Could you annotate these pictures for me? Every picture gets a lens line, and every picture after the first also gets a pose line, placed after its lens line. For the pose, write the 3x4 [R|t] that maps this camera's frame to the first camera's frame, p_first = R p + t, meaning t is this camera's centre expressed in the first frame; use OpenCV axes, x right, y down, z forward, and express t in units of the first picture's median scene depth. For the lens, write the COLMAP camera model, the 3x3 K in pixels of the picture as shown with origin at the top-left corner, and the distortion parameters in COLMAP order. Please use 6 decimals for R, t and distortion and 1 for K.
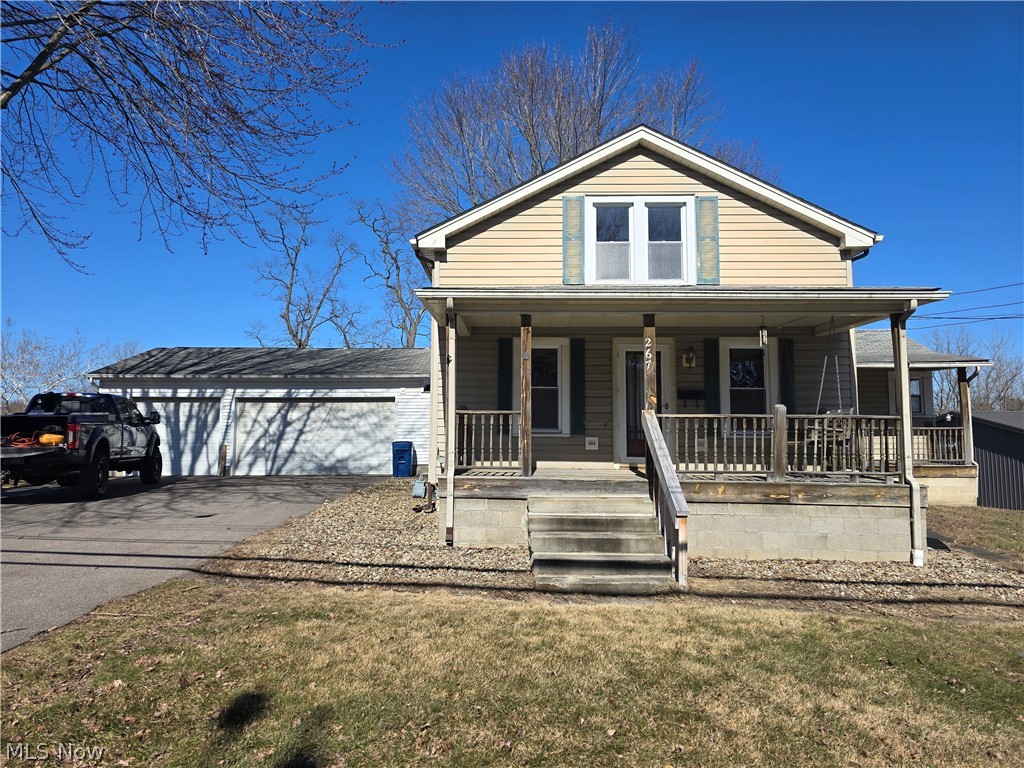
lens RADIAL K [[685.3, 0, 503.1], [0, 685.3, 375.6], [0, 0, 1]] dist [0.050130, -0.042004]
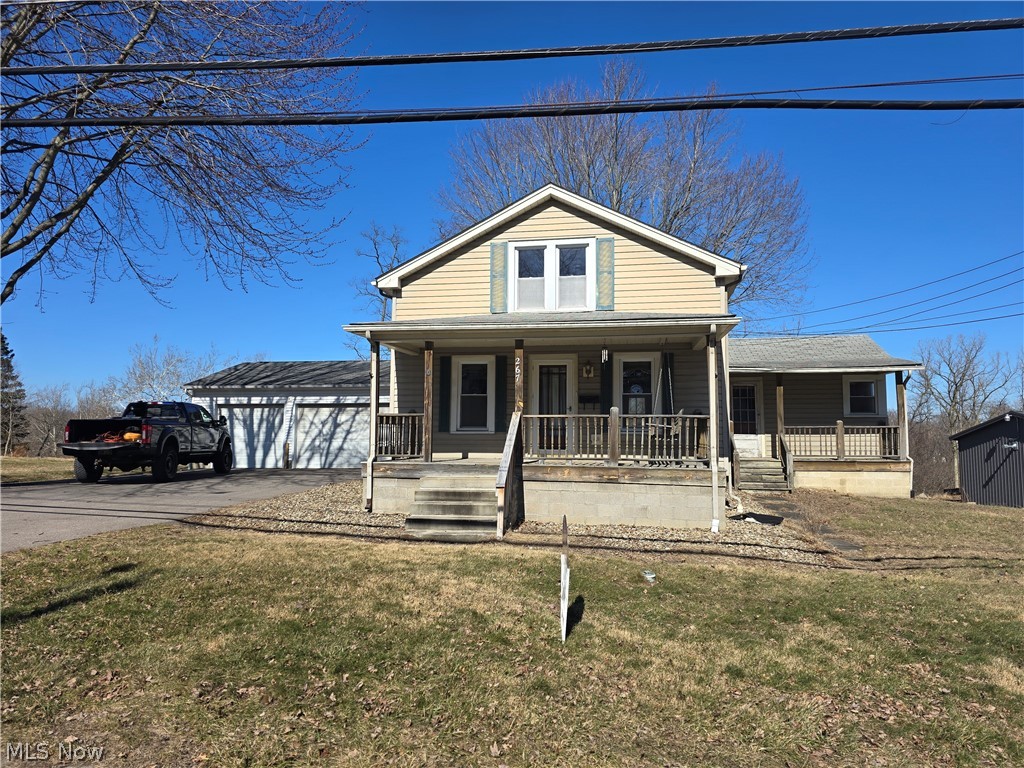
lens RADIAL K [[685.3, 0, 518.6], [0, 685.3, 383.8], [0, 0, 1]] dist [0.050130, -0.042004]
pose [[0.988266, -0.012589, -0.152220, 0.327078], [0.013716, 0.999886, 0.006357, -0.009917], [0.152122, -0.008370, 0.988326, -0.237151]]
